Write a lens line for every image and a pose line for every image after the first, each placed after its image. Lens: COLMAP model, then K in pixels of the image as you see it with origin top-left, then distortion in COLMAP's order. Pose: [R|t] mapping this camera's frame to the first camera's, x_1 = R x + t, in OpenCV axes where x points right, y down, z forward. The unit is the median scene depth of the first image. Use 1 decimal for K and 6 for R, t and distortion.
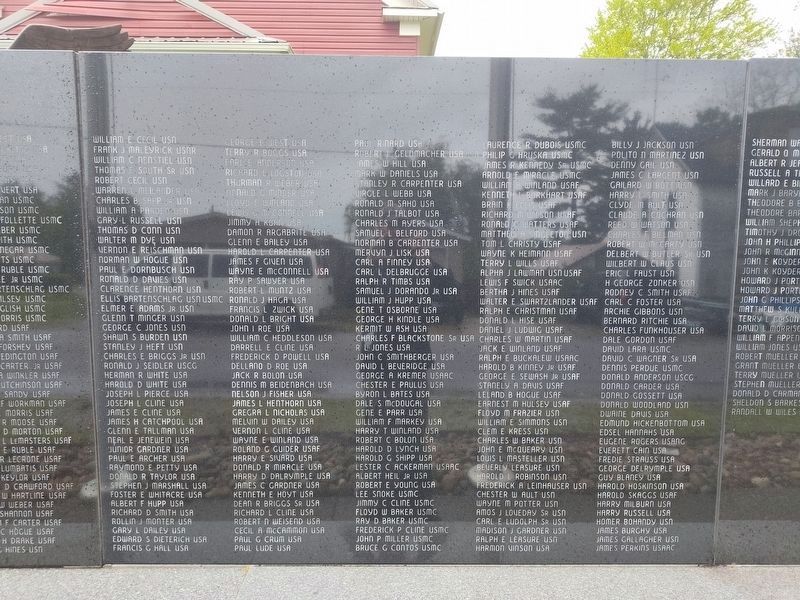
lens RADIAL K [[534.0, 0, 390.9], [0, 534.0, 300.8], [0, 0, 1]] dist [0.002811, -0.002930]
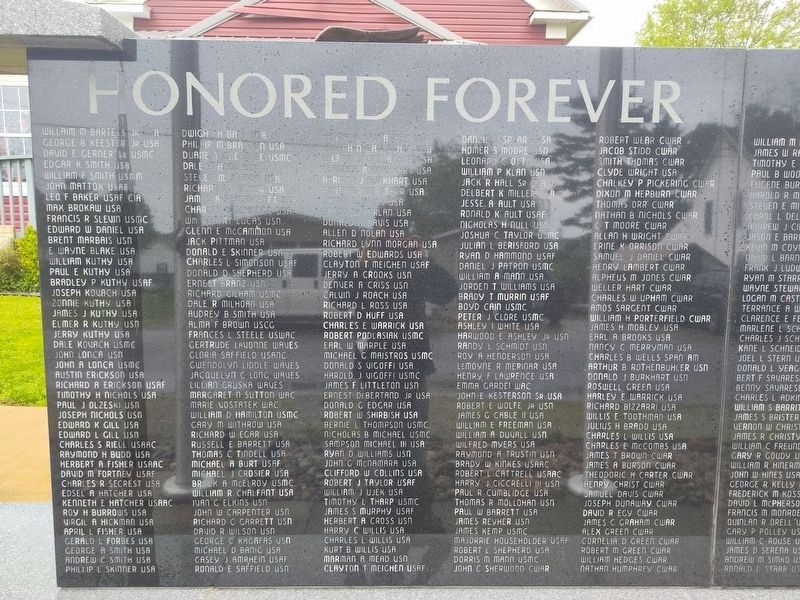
lens RADIAL K [[540.2, 0, 397.4], [0, 540.2, 302.8], [0, 0, 1]] dist [0.003224, -0.002966]
pose [[0.999981, 0.006050, -0.001195, -1.986889], [-0.006056, 0.999967, -0.005334, -0.005319], [0.001163, 0.005342, 0.999985, 0.010306]]
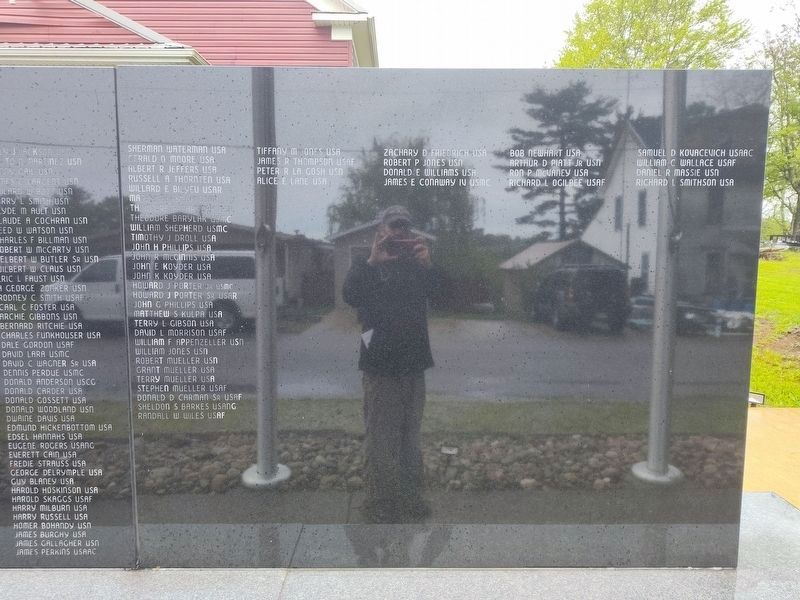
lens RADIAL K [[523.1, 0, 397.8], [0, 523.1, 293.1], [0, 0, 1]] dist [-0.003034, 0.000484]
pose [[0.999978, -0.005474, -0.003619, 1.123233], [0.005443, 0.999949, -0.008469, -0.012026], [0.003665, 0.008449, 0.999958, 0.017185]]
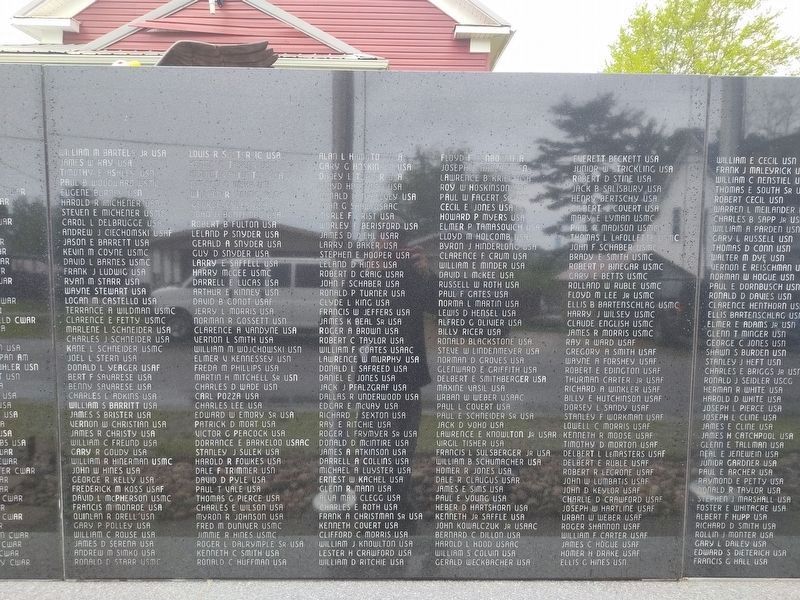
lens RADIAL K [[531.9, 0, 400.0], [0, 531.9, 300.0], [0, 0, 1]] dist [0.004859, -0.003541]
pose [[0.999984, 0.005518, 0.000830, -0.903778], [-0.005496, 0.999705, -0.023653, -0.003625], [-0.000960, 0.023648, 0.999720, -0.015916]]
